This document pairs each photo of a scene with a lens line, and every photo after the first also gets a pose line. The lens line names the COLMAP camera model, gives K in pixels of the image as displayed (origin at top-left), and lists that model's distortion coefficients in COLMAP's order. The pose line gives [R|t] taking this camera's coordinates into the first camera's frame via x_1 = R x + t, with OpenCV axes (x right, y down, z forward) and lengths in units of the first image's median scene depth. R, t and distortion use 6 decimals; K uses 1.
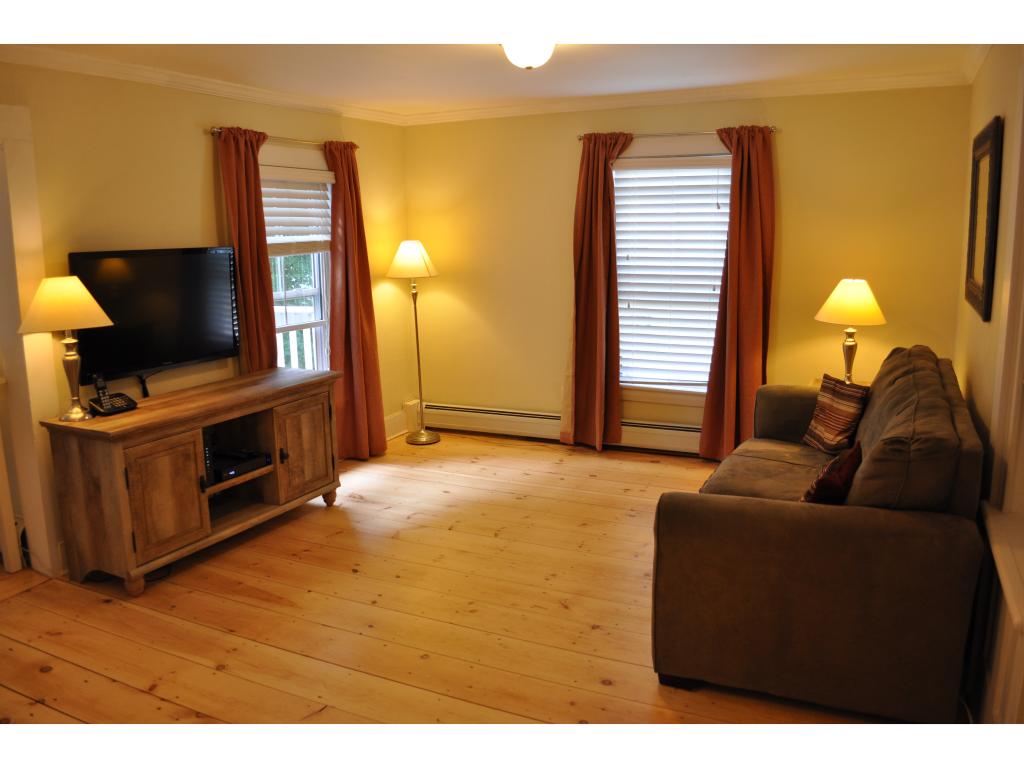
lens RADIAL K [[810.0, 0, 504.7], [0, 810.0, 381.9], [0, 0, 1]] dist [-0.074309, 0.000780]
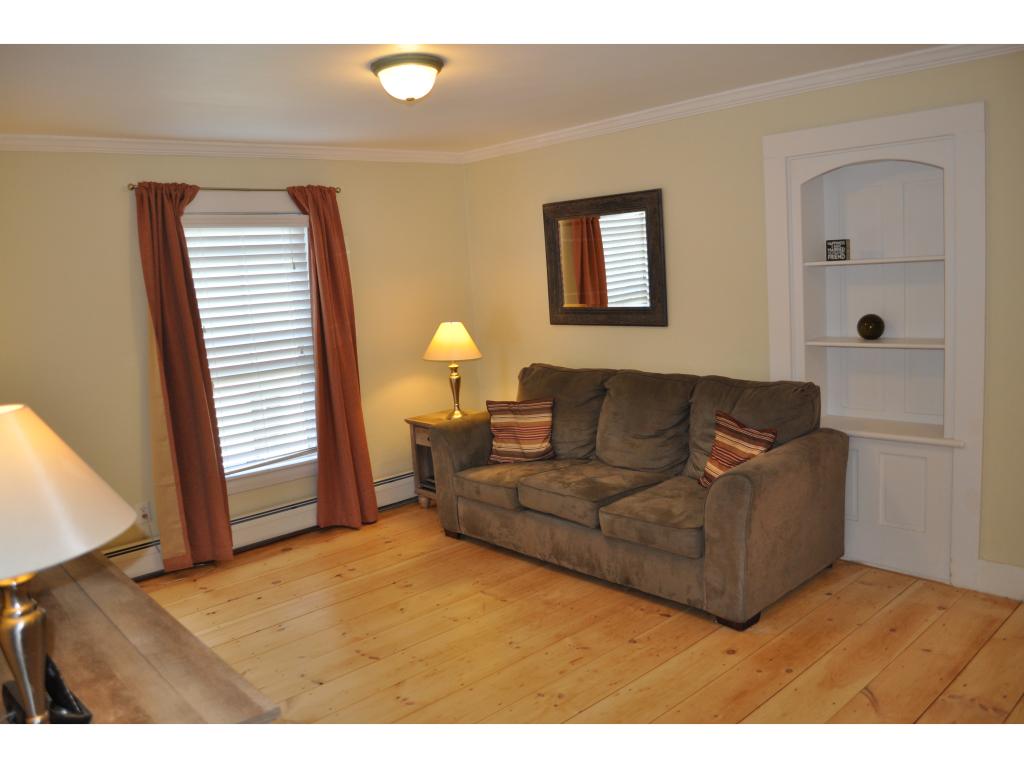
lens RADIAL K [[810.0, 0, 504.7], [0, 810.0, 381.9], [0, 0, 1]] dist [-0.074309, 0.000780]
pose [[0.366132, -0.136166, 0.920547, -0.558259], [0.232216, 0.971310, 0.051314, -0.076261], [-0.901123, 0.194978, 0.387248, 0.433365]]
